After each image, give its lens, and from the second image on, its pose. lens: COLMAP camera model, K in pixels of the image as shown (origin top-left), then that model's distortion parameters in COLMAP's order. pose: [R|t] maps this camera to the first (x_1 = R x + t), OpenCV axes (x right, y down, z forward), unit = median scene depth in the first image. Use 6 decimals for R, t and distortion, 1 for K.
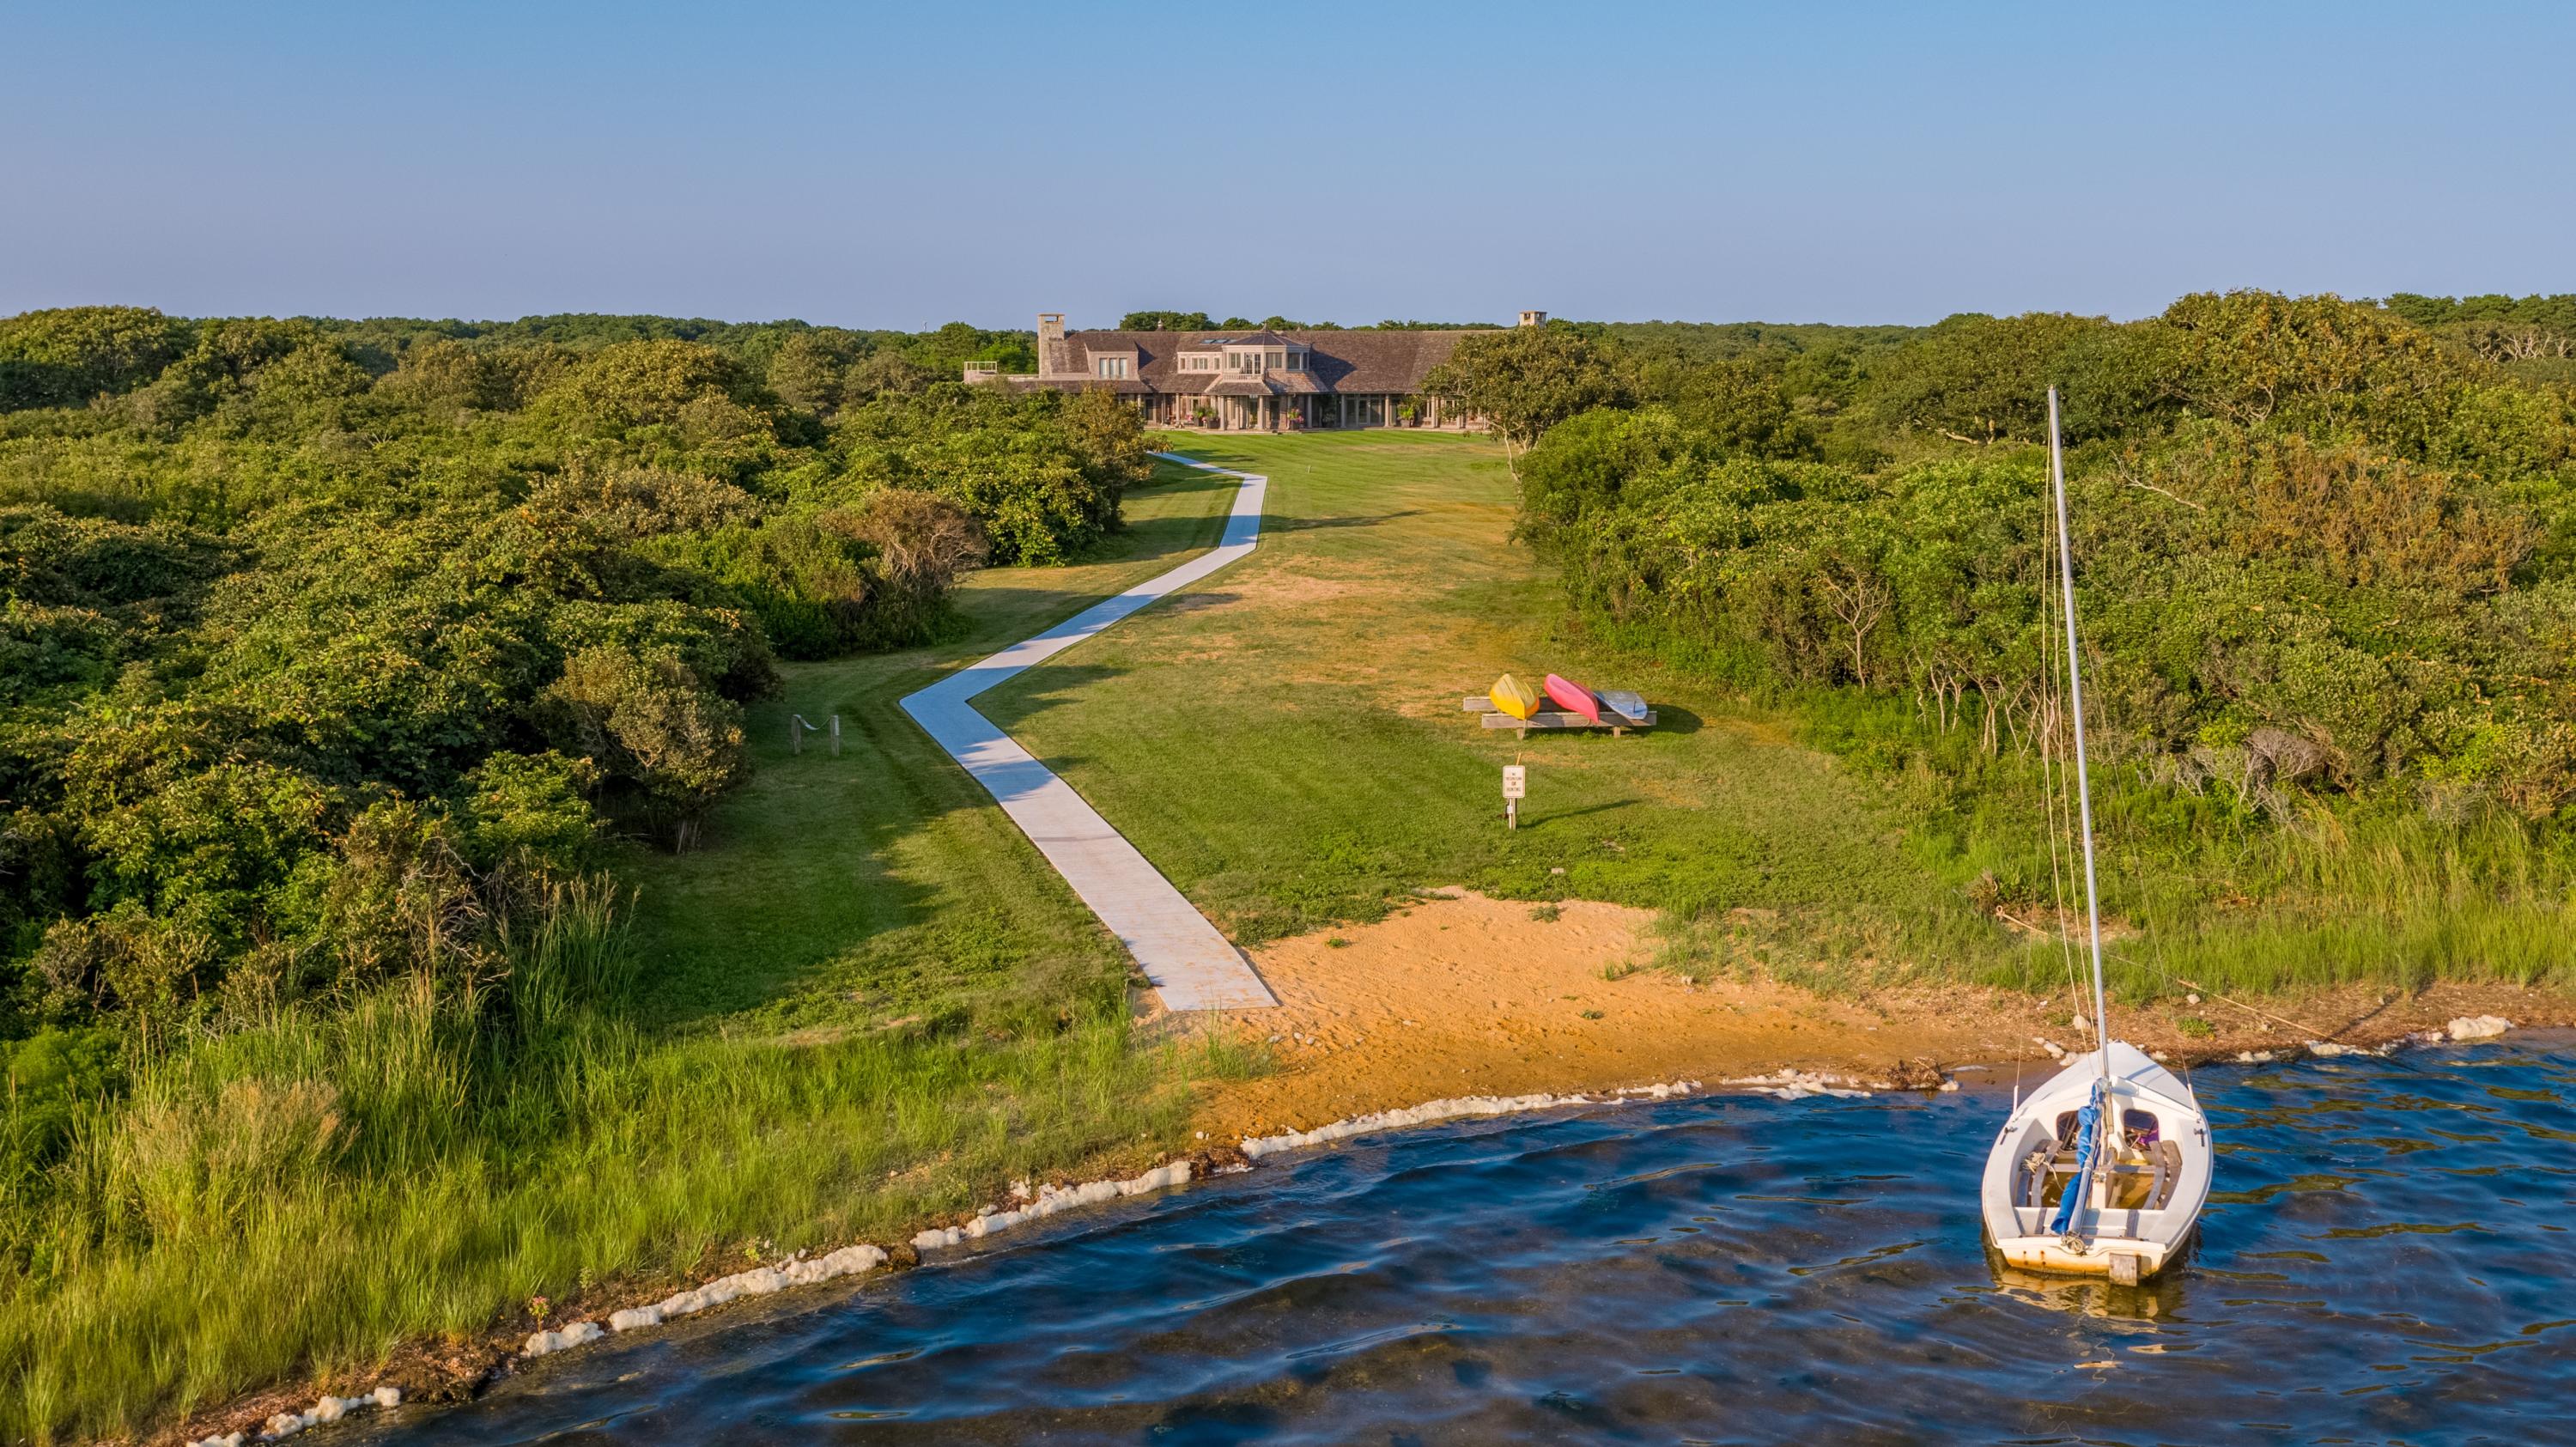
lens RADIAL K [[2221.8, 0, 1290.9], [0, 2221.8, 723.3], [0, 0, 1]] dist [0.001101, 0.000861]
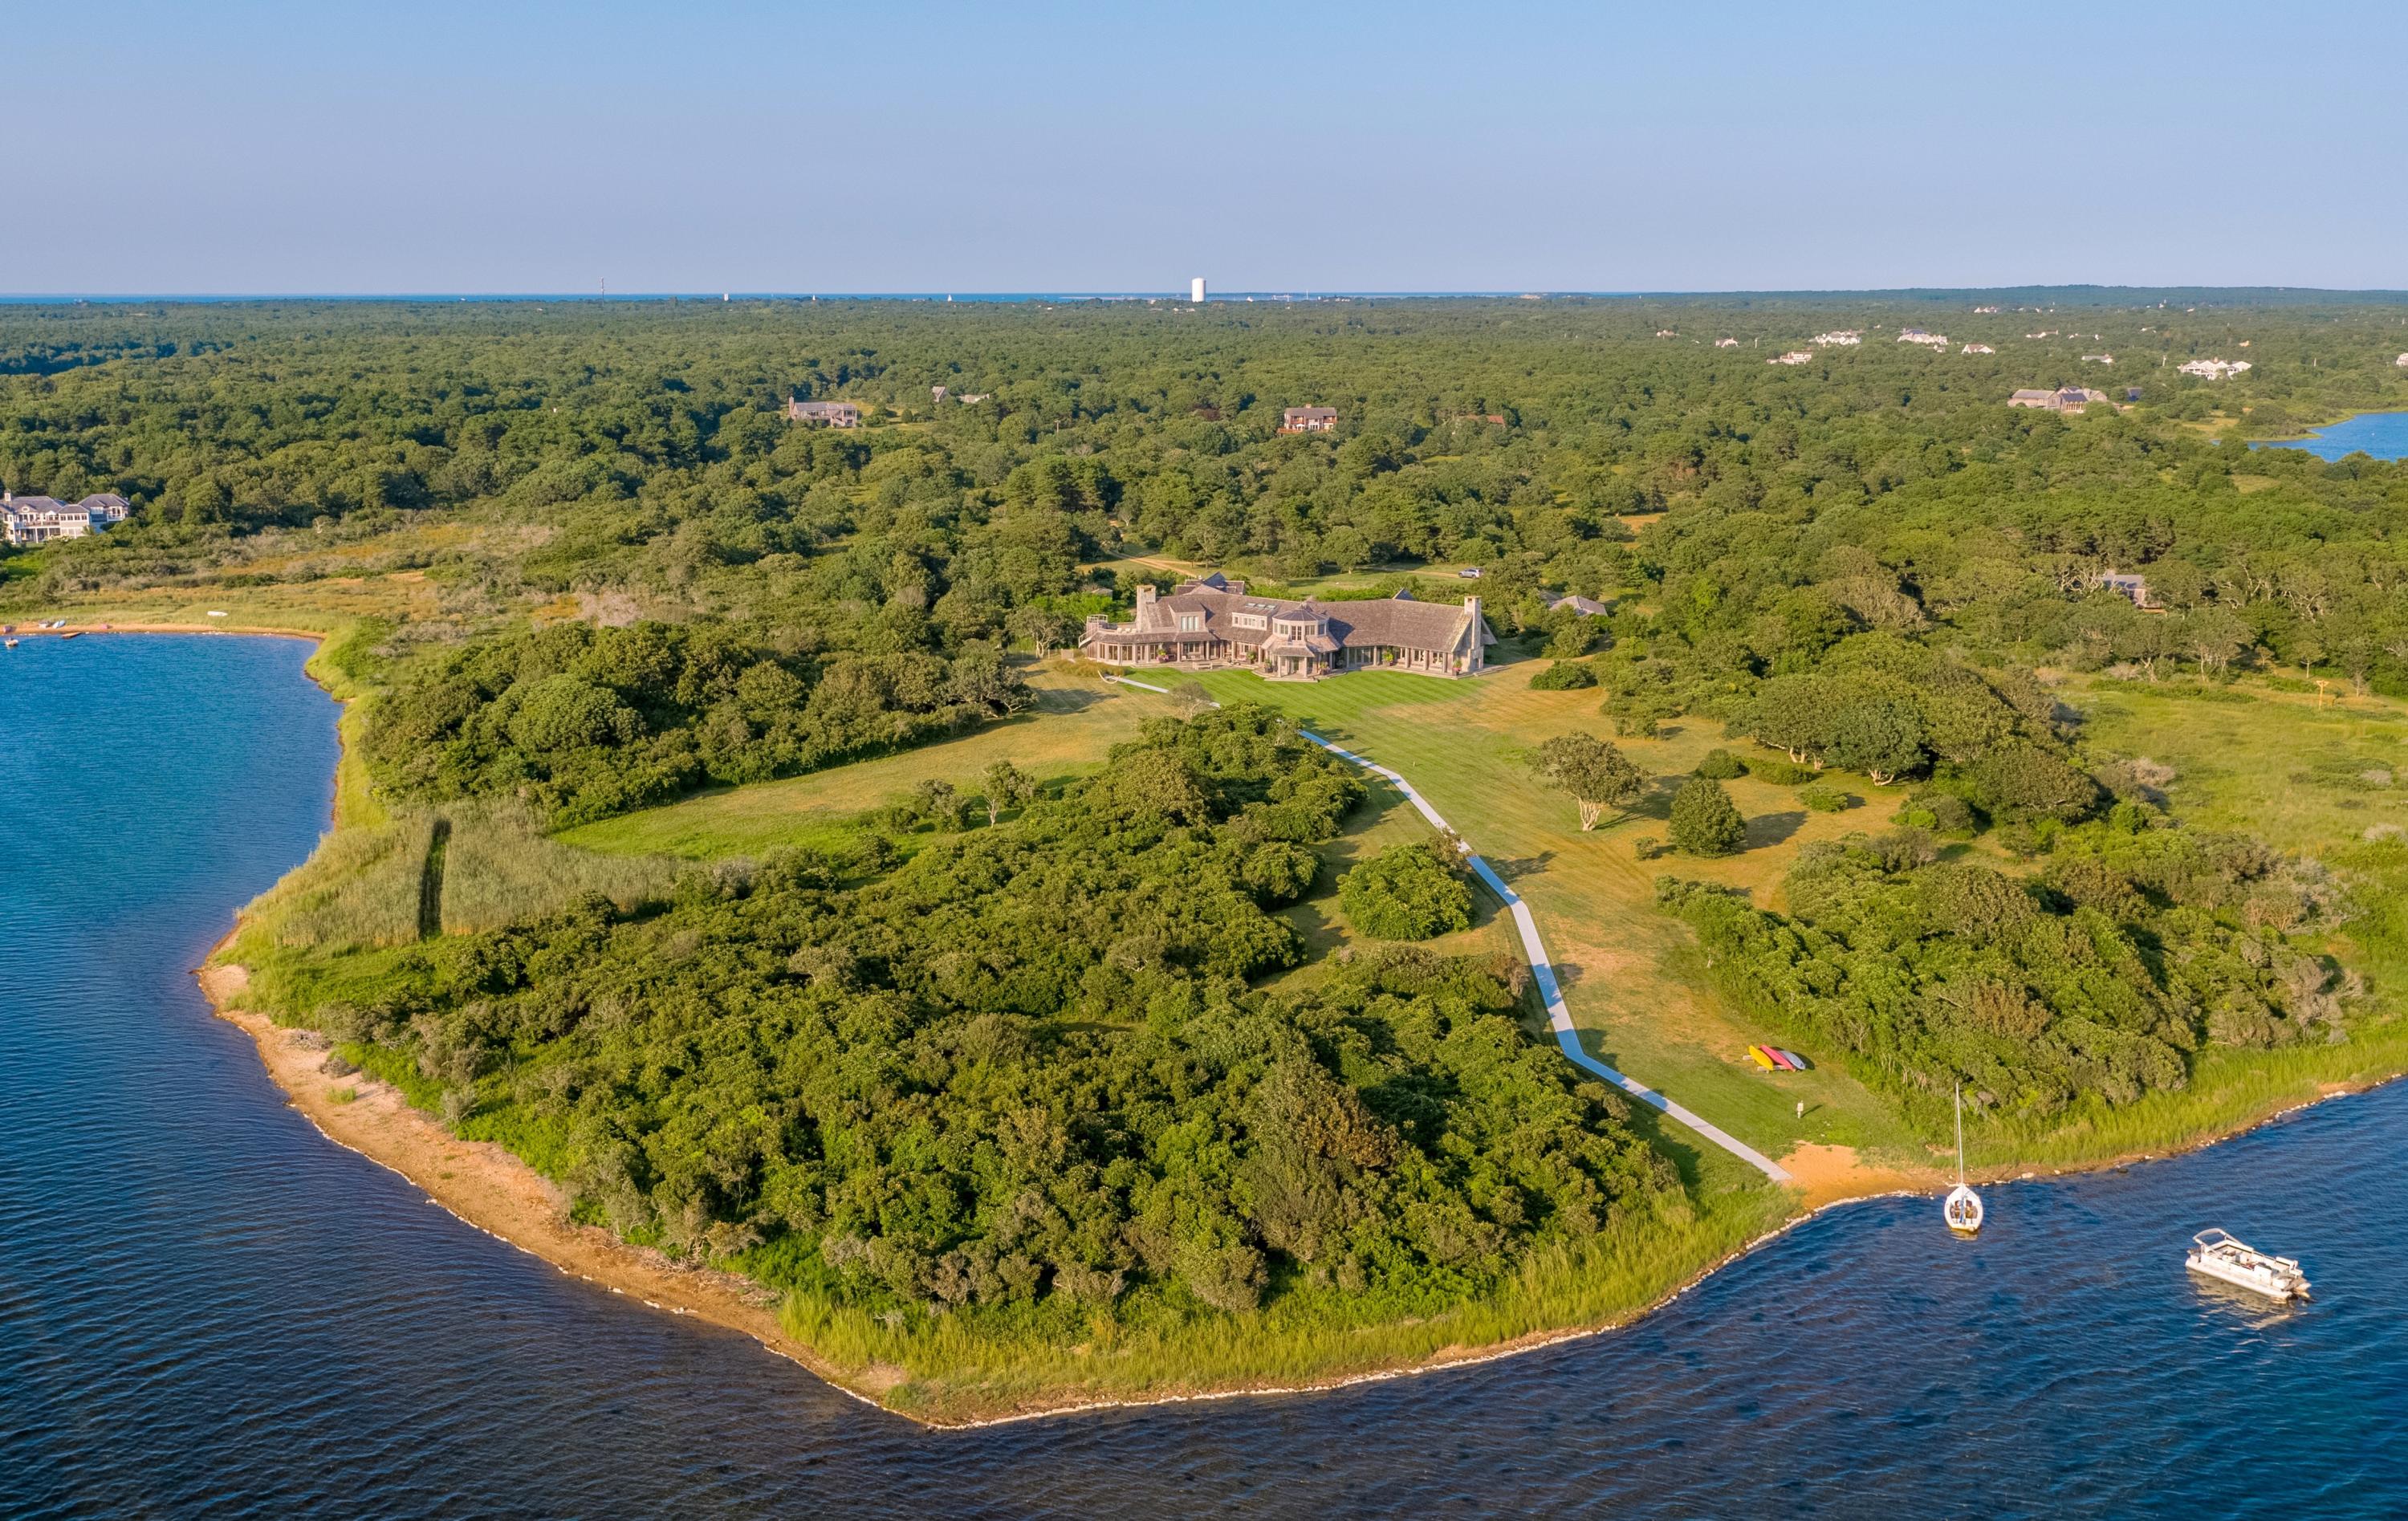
lens RADIAL K [[2117.7, 0, 1201.1], [0, 2117.7, 760.9], [0, 0, 1]] dist [0.006192, 0.001388]
pose [[0.994899, -0.008906, 0.100484, -0.231365], [0.005257, 0.999319, 0.036514, -0.126872], [-0.100741, -0.035800, 0.994268, -0.456107]]
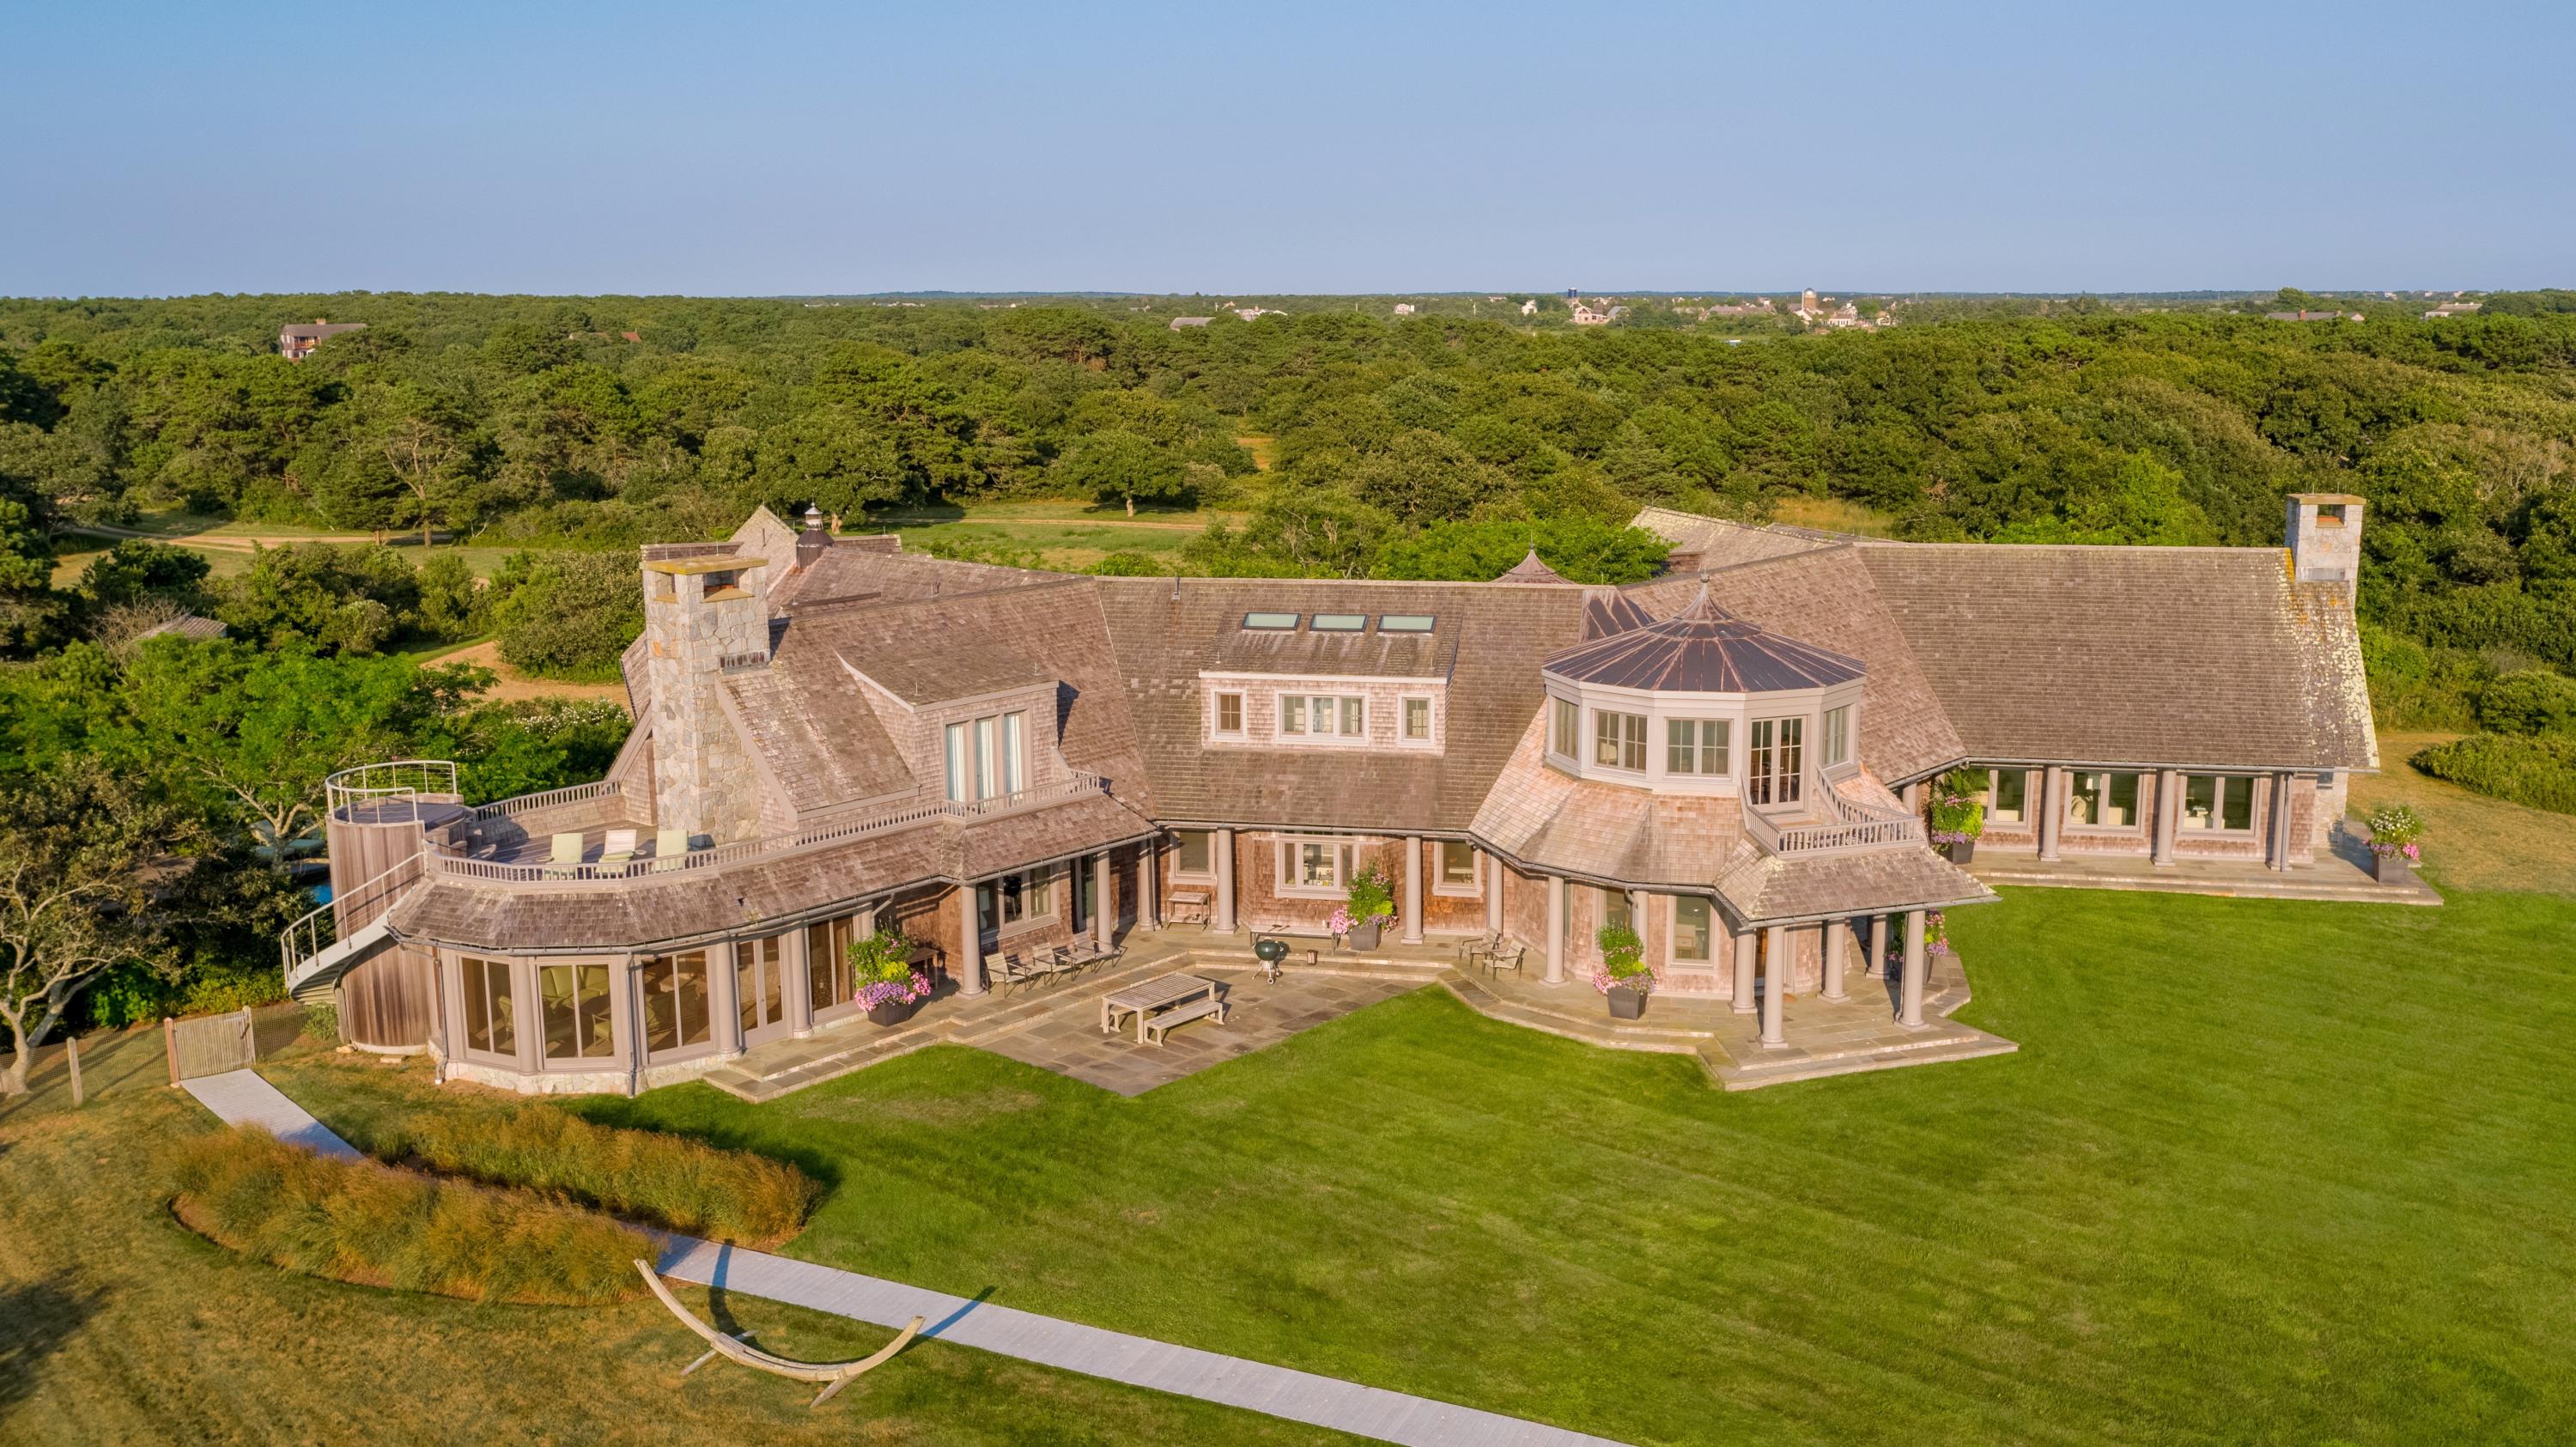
lens RADIAL K [[2221.8, 0, 1291.4], [0, 2221.8, 724.6], [0, 0, 1]] dist [0.001101, 0.000861]
pose [[0.822583, -0.106175, 0.558644, -0.207003], [0.098709, 0.994161, 0.043604, -0.182882], [-0.560012, 0.019275, 0.828260, 0.821319]]
